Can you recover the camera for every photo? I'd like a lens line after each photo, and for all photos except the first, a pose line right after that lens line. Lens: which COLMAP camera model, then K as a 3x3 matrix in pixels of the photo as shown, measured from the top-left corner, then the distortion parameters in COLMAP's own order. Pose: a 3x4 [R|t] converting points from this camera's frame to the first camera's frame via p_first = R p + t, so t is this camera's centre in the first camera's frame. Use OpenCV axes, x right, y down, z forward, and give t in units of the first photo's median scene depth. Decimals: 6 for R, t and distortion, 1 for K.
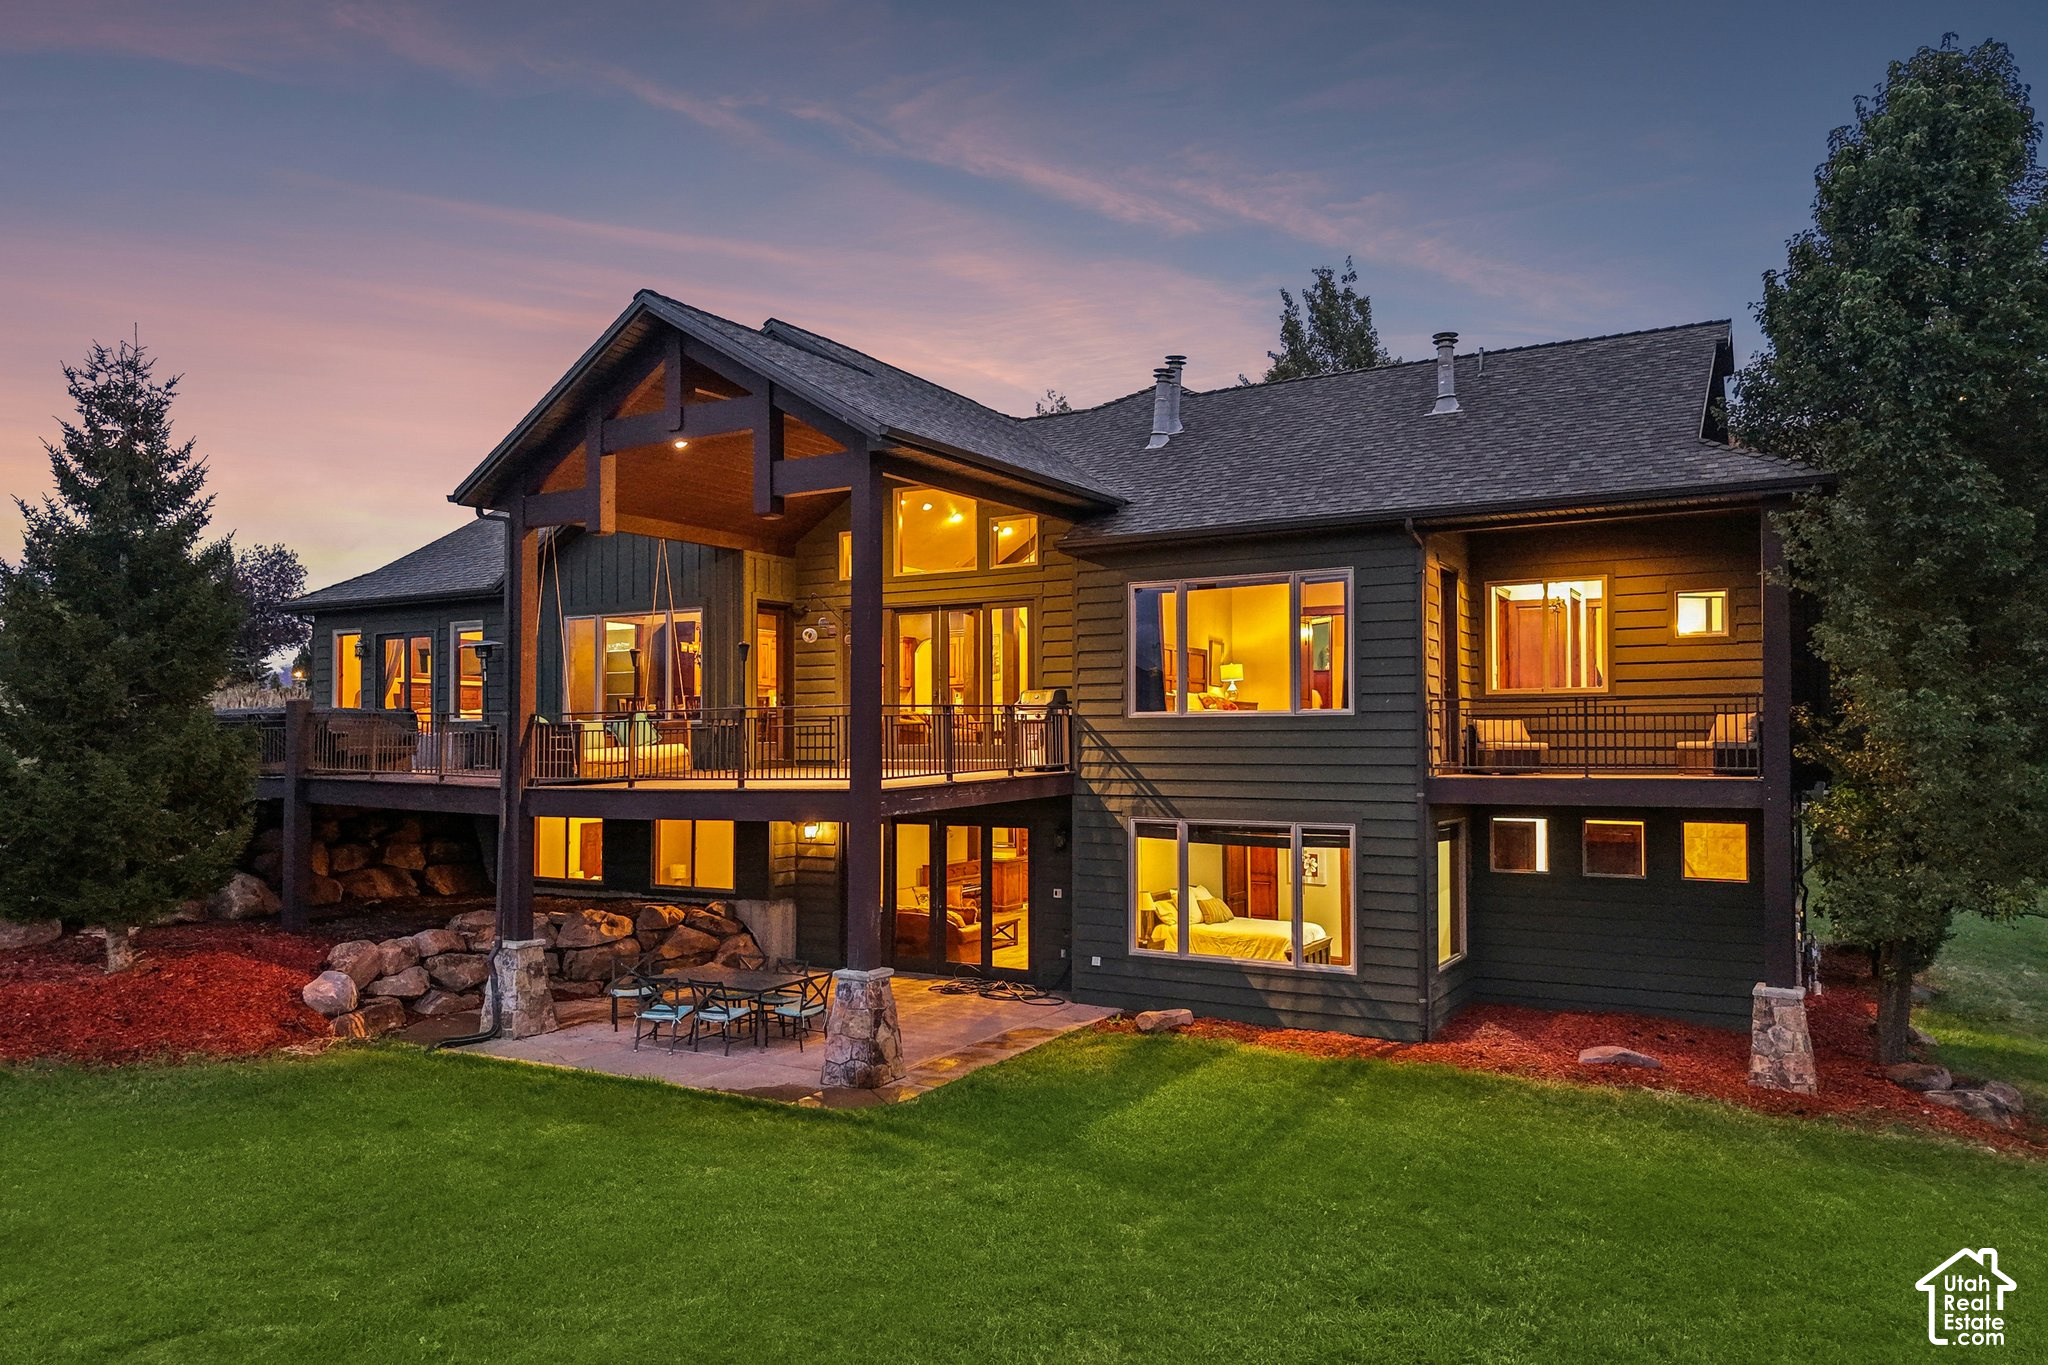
lens RADIAL K [[1398.6, 0, 1017.0], [0, 1398.6, 696.8], [0, 0, 1]] dist [0.035917, -0.048930]
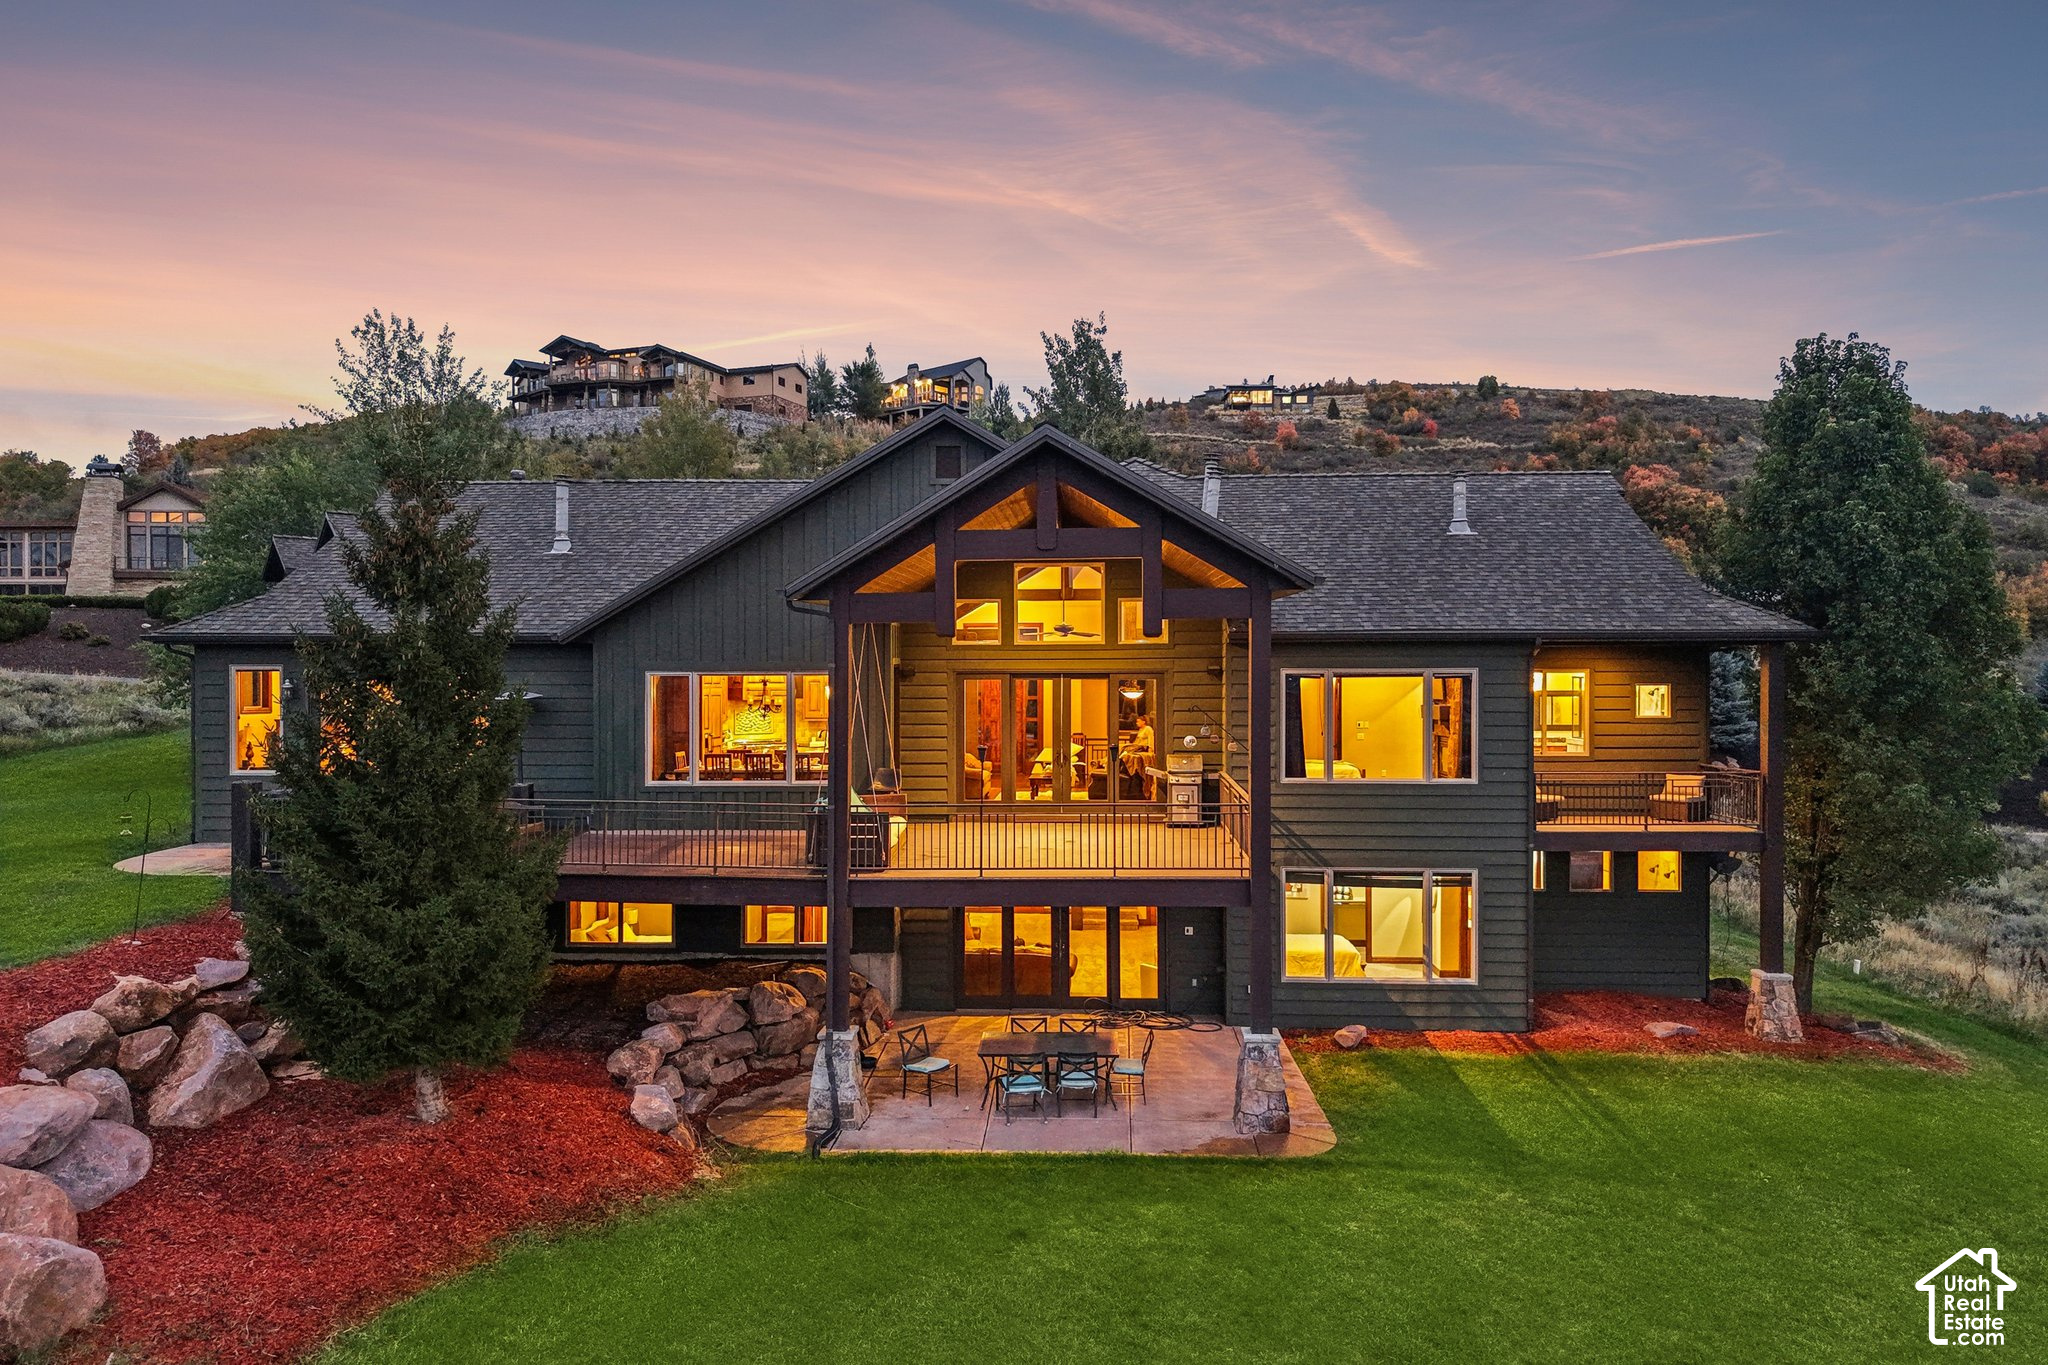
lens RADIAL K [[1398.6, 0, 1024.3], [0, 1398.6, 678.8], [0, 0, 1]] dist [0.035917, -0.048930]
pose [[0.887074, -0.000190, 0.461627, -0.715765], [-0.015801, 0.999401, 0.030774, -0.115290], [-0.461357, -0.034593, 0.886540, 0.052953]]
